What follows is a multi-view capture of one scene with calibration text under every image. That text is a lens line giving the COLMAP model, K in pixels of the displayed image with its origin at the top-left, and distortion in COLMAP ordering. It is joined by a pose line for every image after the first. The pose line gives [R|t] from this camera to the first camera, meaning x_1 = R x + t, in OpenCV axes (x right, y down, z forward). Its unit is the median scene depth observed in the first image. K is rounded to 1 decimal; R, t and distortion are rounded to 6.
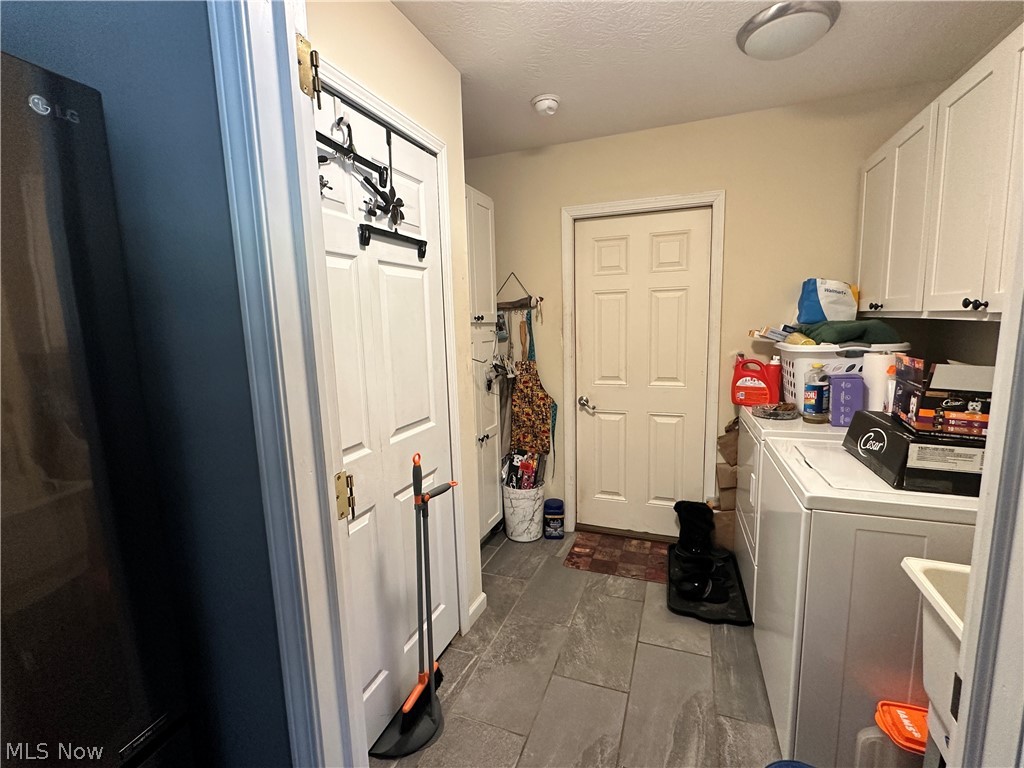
lens RADIAL K [[459.0, 0, 513.2], [0, 459.0, 382.9], [0, 0, 1]] dist [0.000844, 0.000022]
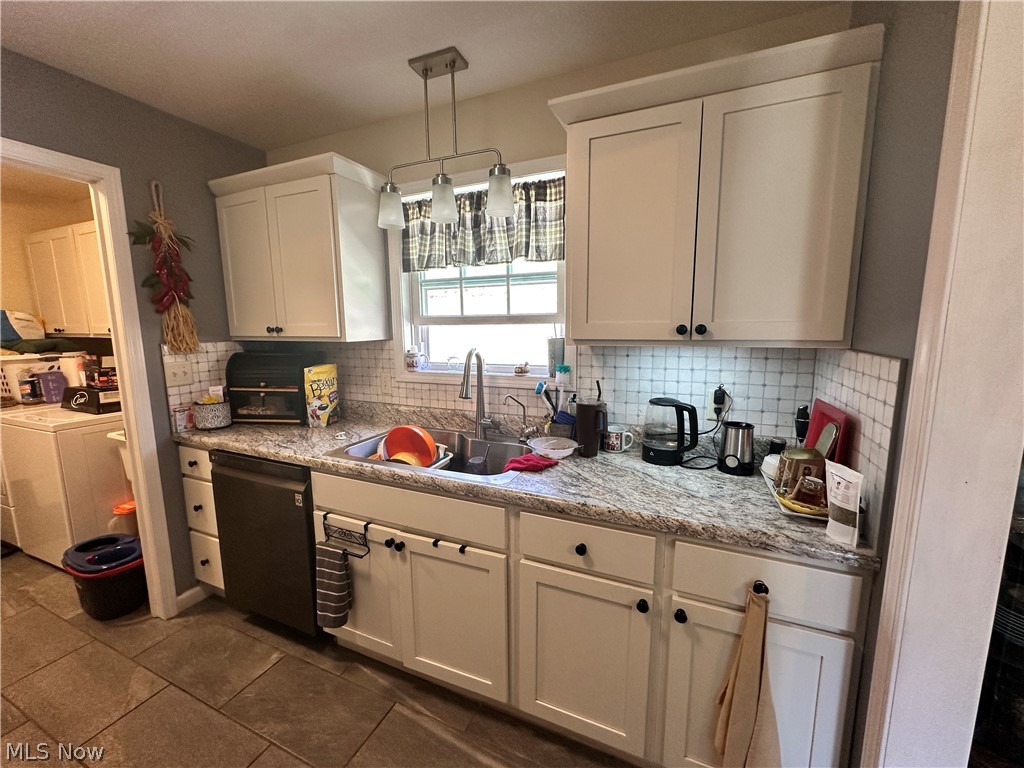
lens RADIAL K [[410.5, 0, 509.7], [0, 410.5, 380.8], [0, 0, 1]] dist [-0.000973, -0.000045]
pose [[0.052714, -0.108988, 0.992644, -0.482389], [0.148370, 0.983848, 0.100143, 0.083456], [-0.987526, 0.142000, 0.068033, -0.536609]]
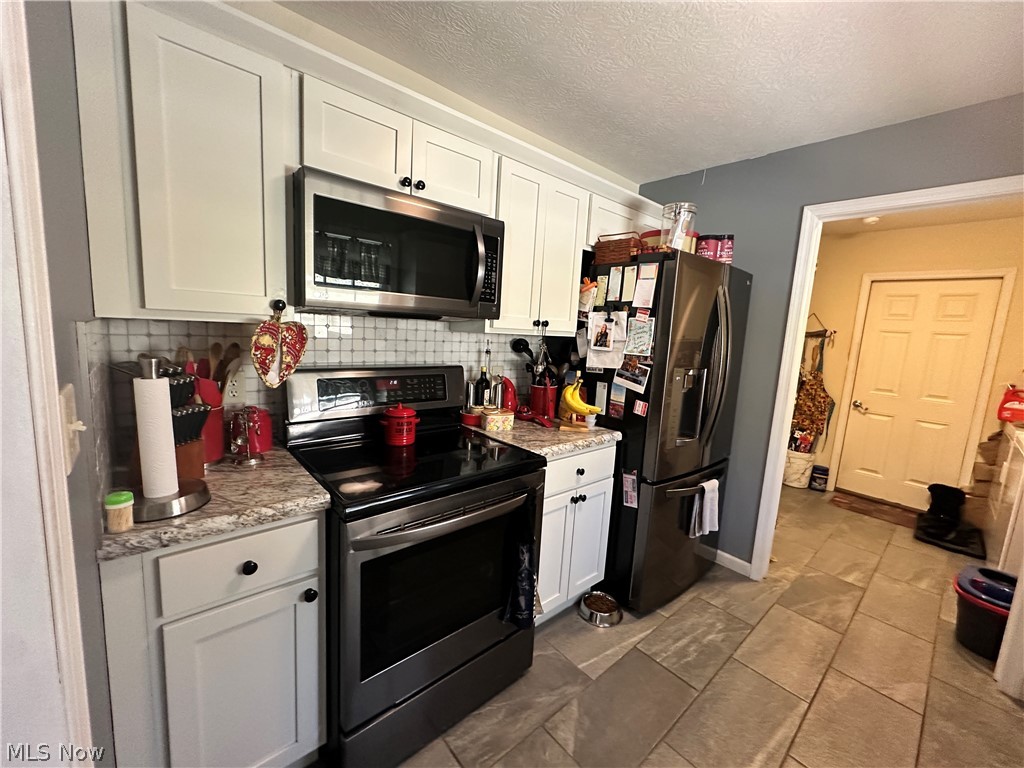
lens RADIAL K [[410.5, 0, 512.1], [0, 410.5, 382.6], [0, 0, 1]] dist [-0.000973, -0.000045]
pose [[0.881502, 0.144571, -0.449503, -0.267959], [-0.150329, 0.988367, 0.023079, 0.121043], [0.447610, 0.047229, 0.892981, -0.742347]]
